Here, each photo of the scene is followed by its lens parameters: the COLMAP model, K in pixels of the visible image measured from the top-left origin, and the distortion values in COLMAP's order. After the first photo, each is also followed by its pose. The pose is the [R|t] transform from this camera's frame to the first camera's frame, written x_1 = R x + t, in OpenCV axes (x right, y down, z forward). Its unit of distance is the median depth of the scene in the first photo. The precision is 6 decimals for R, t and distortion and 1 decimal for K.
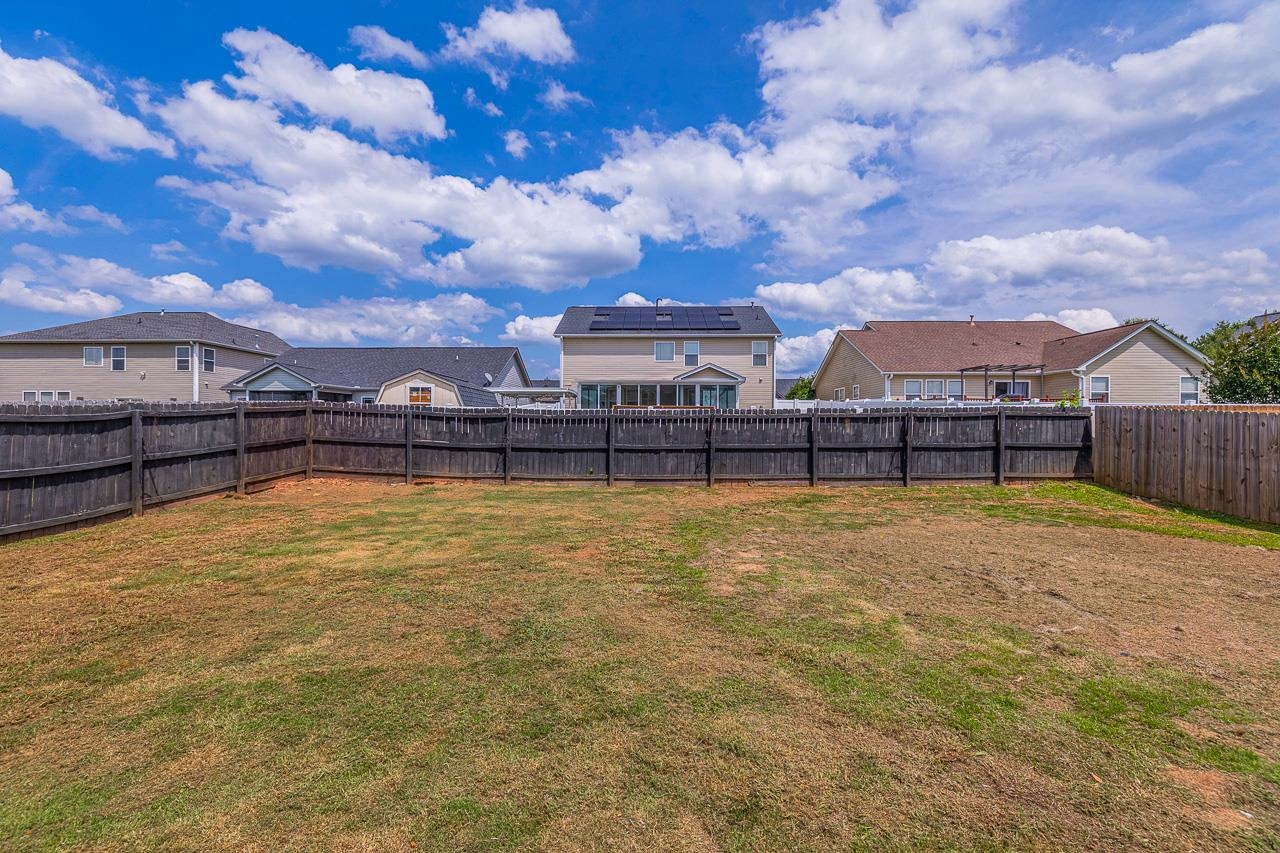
lens RADIAL K [[538.1, 0, 637.0], [0, 538.1, 405.6], [0, 0, 1]] dist [-0.000732, -0.000045]
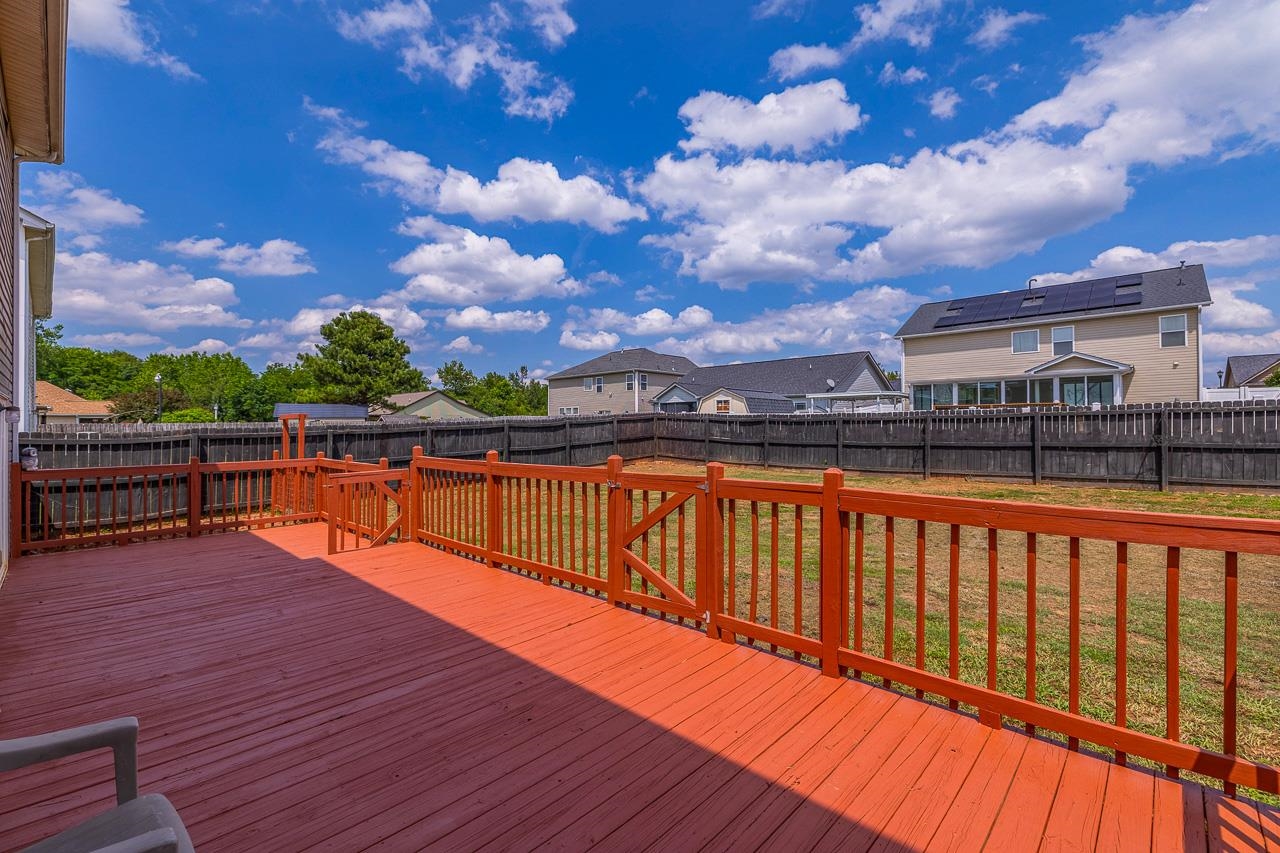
lens RADIAL K [[553.6, 0, 636.1], [0, 553.6, 422.3], [0, 0, 1]] dist [-0.000328, 0.000141]
pose [[0.739136, -0.013870, -0.673413, 0.413659], [0.032406, 0.999362, 0.014986, -0.005499], [0.672776, -0.032900, 0.739114, -0.232859]]
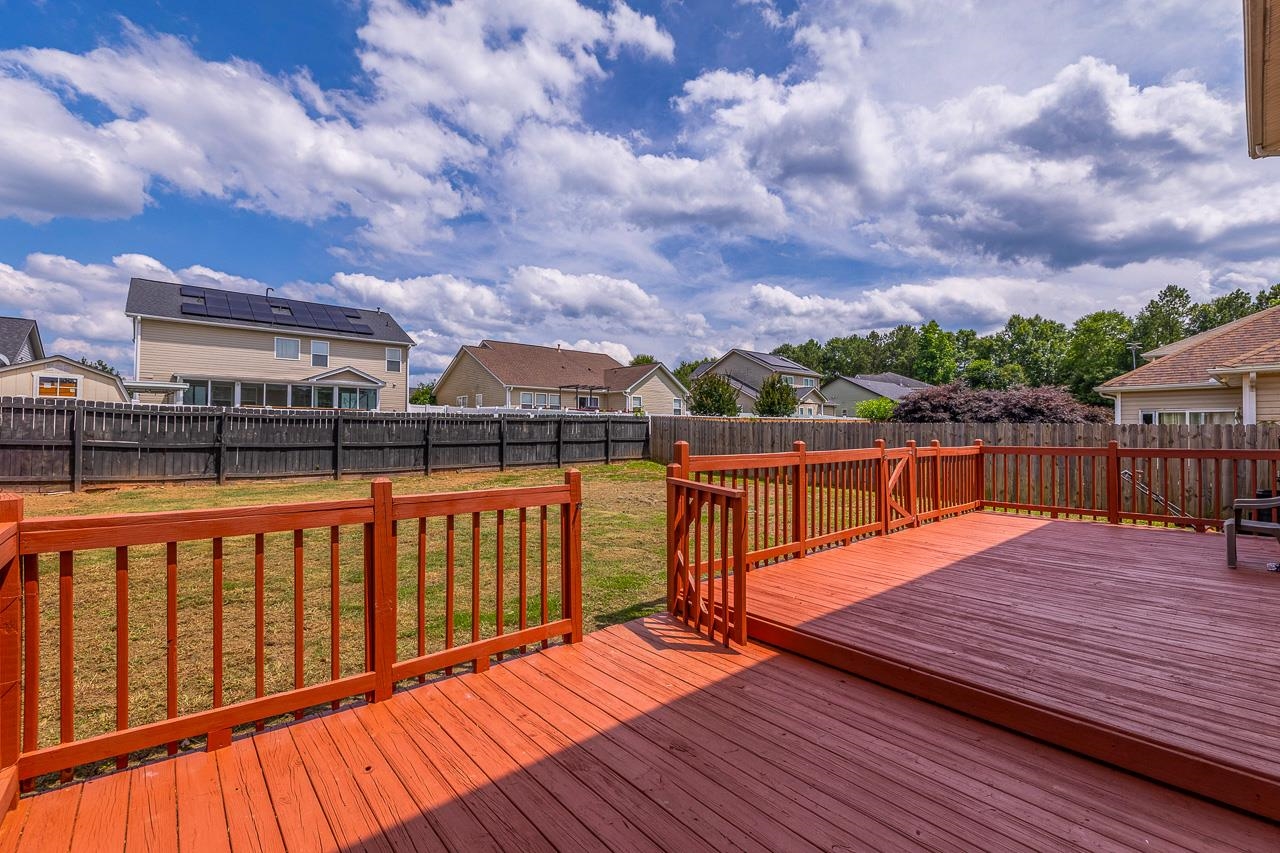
lens RADIAL K [[546.9, 0, 632.8], [0, 546.9, 446.4], [0, 0, 1]] dist [0.000885, 0.000234]
pose [[0.738608, -0.018675, 0.673876, -0.319799], [-0.024689, 0.998196, 0.054724, 0.003024], [-0.673683, -0.057057, 0.736815, -0.215216]]
